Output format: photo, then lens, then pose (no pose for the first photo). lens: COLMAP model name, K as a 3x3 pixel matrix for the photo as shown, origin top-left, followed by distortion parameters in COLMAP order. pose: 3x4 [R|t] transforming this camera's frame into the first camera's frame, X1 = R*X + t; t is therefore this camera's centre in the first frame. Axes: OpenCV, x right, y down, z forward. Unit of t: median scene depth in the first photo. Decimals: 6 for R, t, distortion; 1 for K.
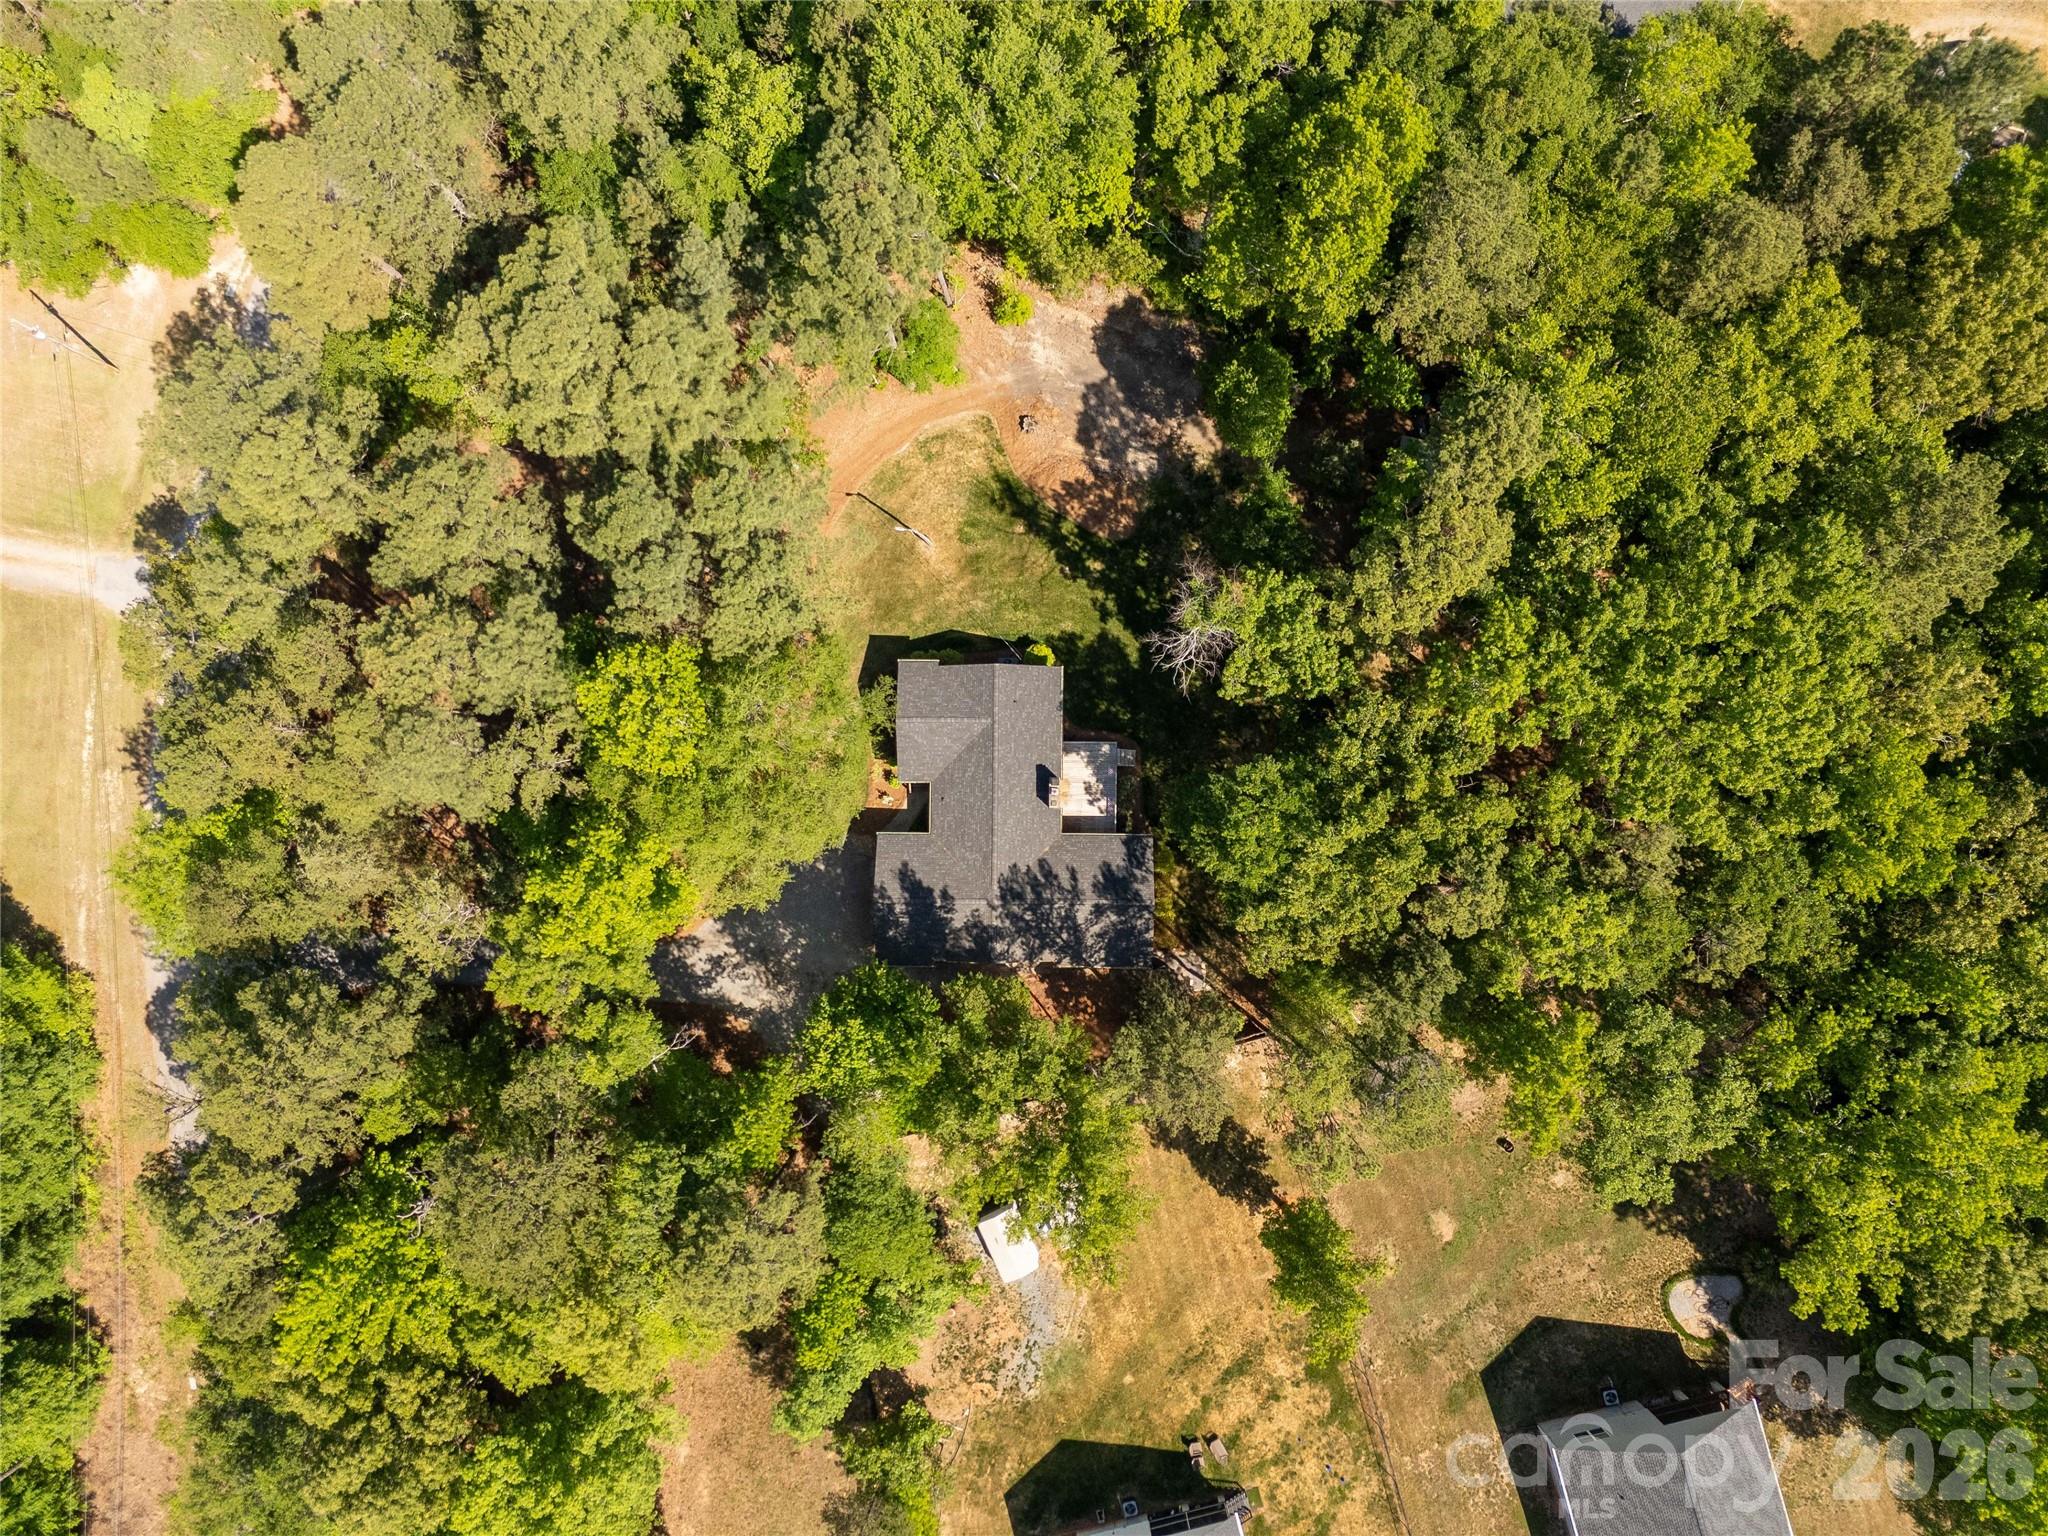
lens RADIAL K [[1496.0, 0, 1020.9], [0, 1496.0, 777.6], [0, 0, 1]] dist [0.077005, -0.057988]
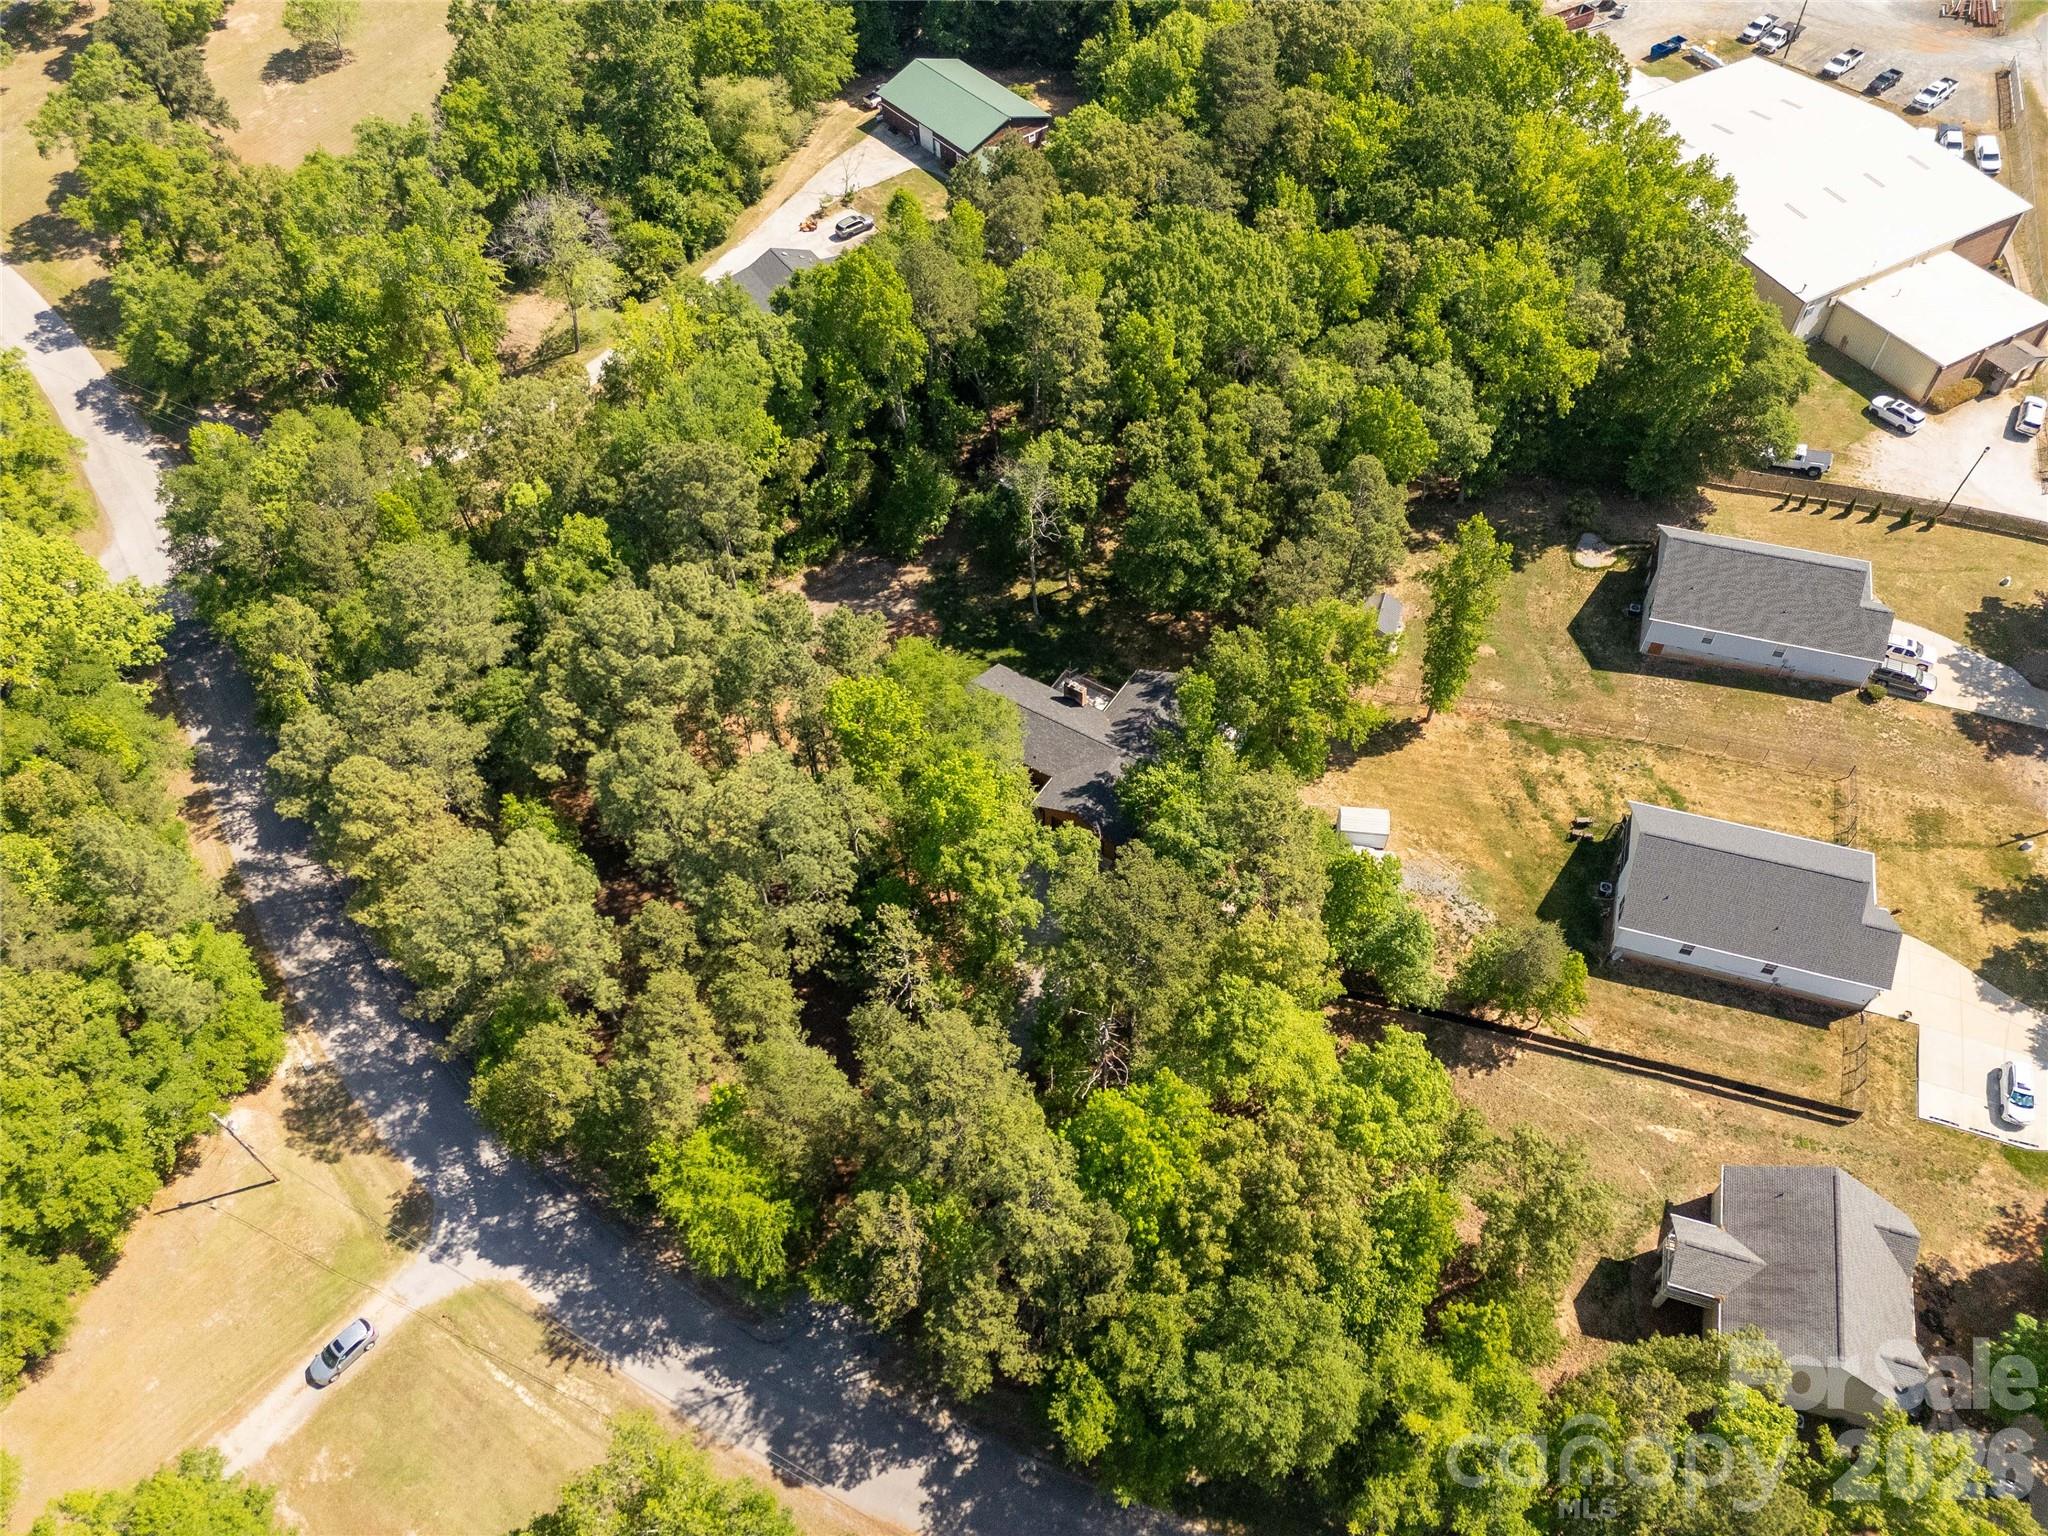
lens RADIAL K [[1496.0, 0, 1020.9], [0, 1496.0, 777.6], [0, 0, 1]] dist [0.077005, -0.057988]
pose [[0.531374, -0.657791, 0.533810, -0.746810], [0.847049, 0.421657, -0.323595, 0.423214], [-0.012227, 0.624113, 0.781239, -0.006766]]
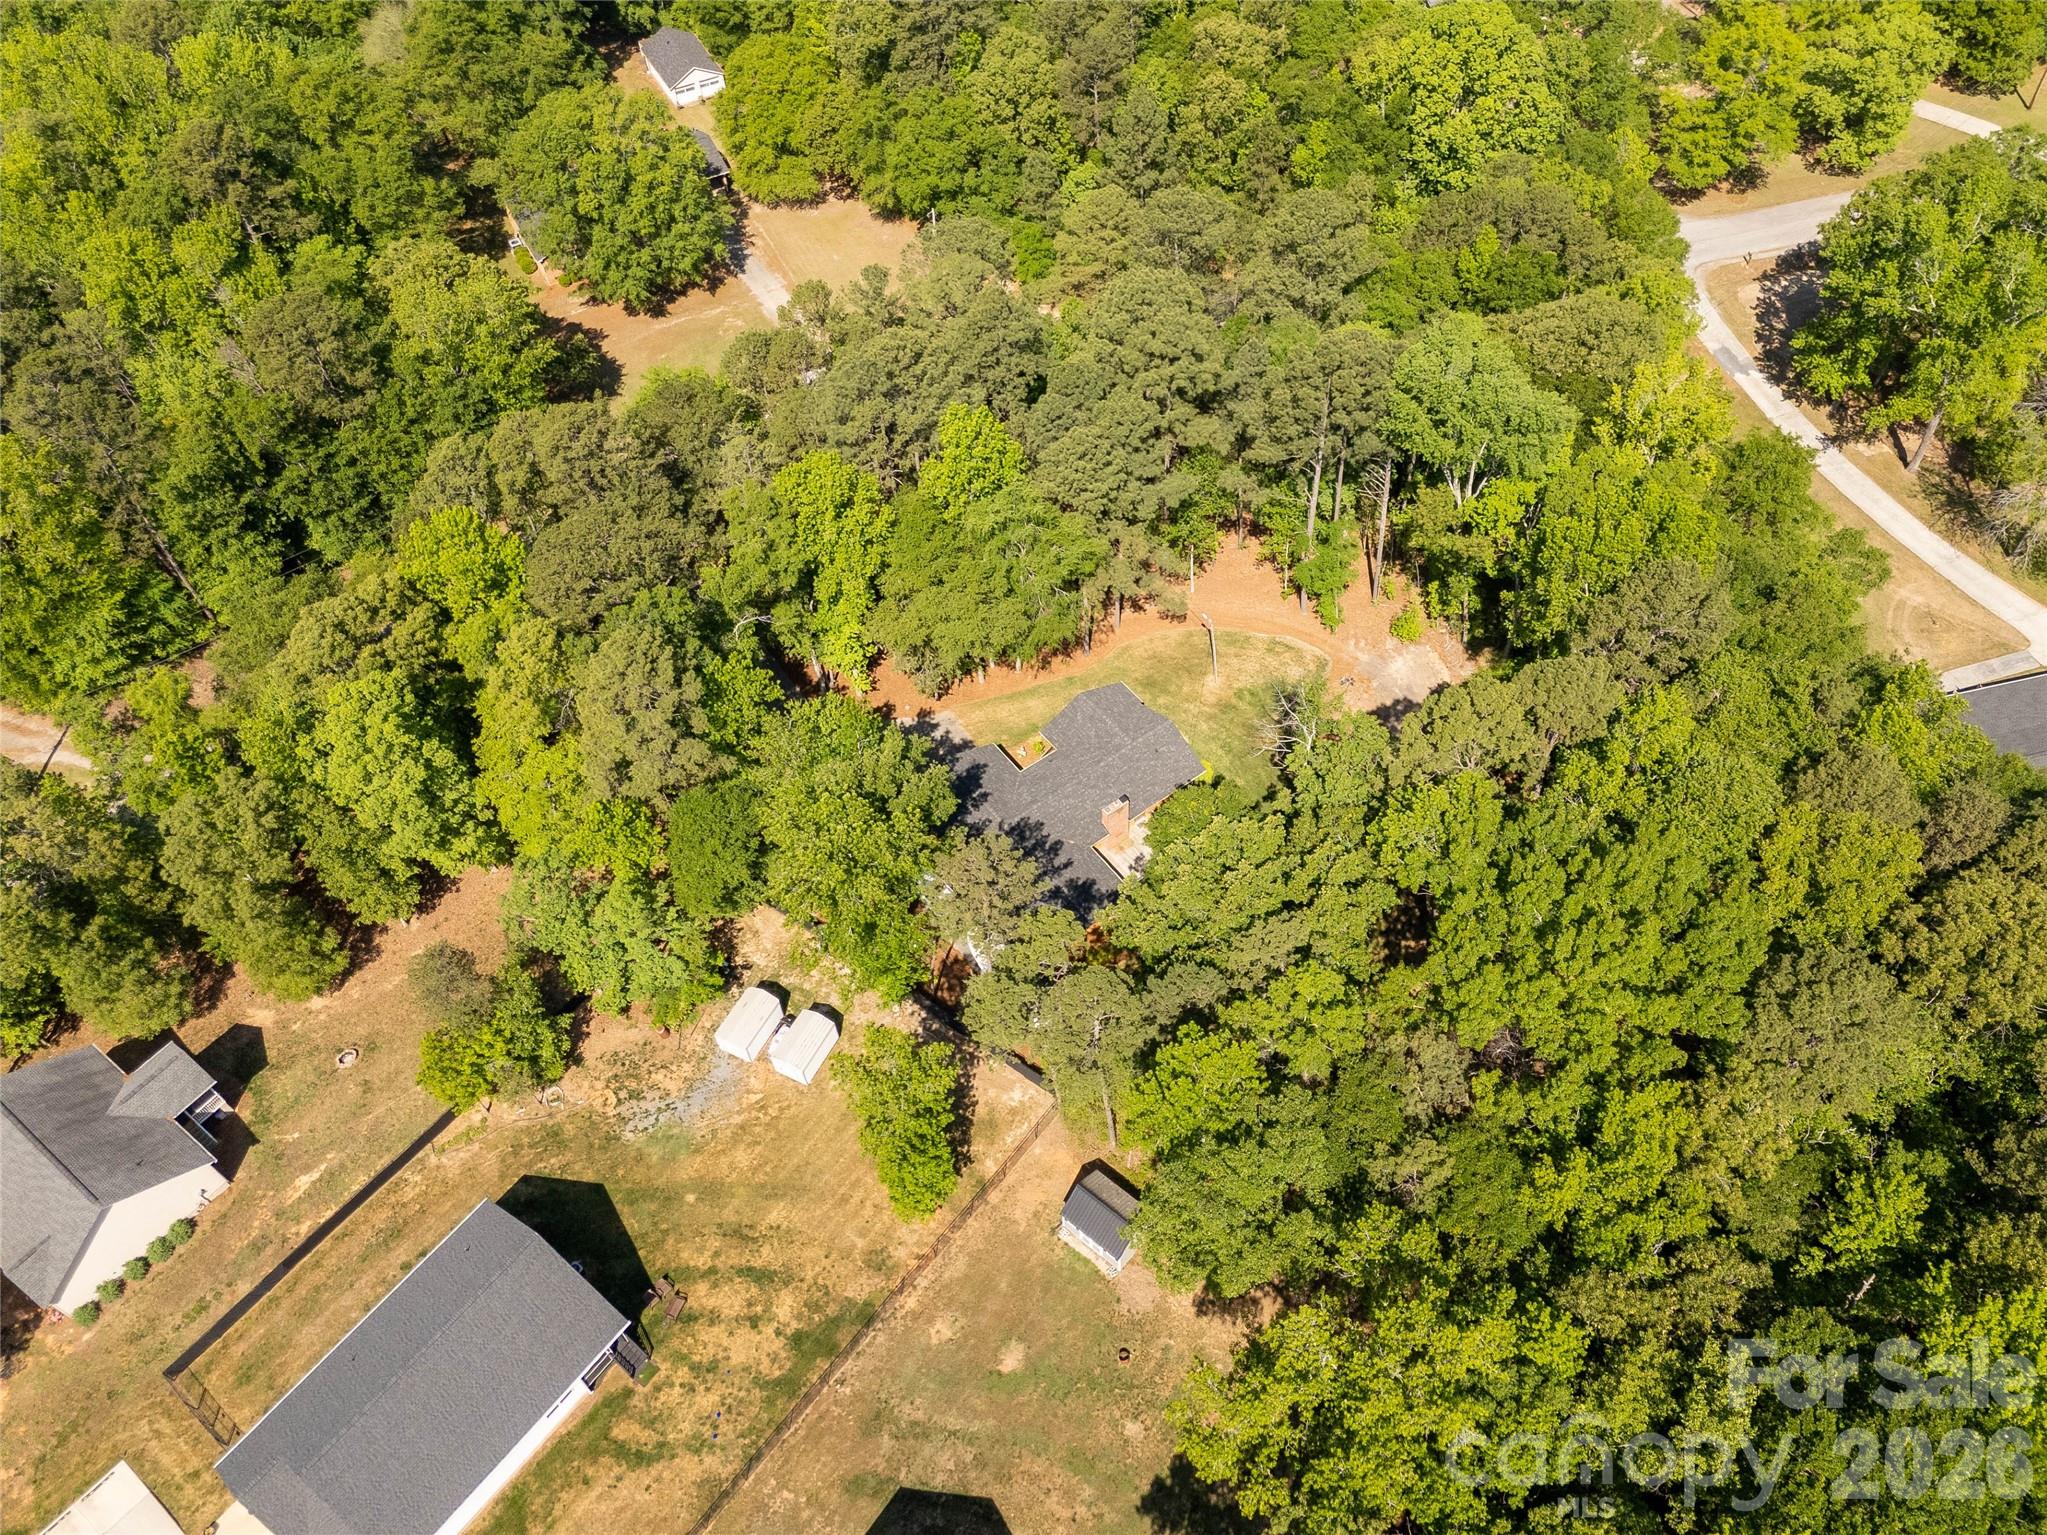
lens RADIAL K [[1617.3, 0, 1107.8], [0, 1617.3, 708.5], [0, 0, 1]] dist [0.070831, -0.060848]
pose [[0.621882, 0.618756, -0.480004, 0.532322], [-0.782695, 0.511079, -0.355227, 0.390858], [0.025521, 0.596606, 0.802128, -0.017060]]
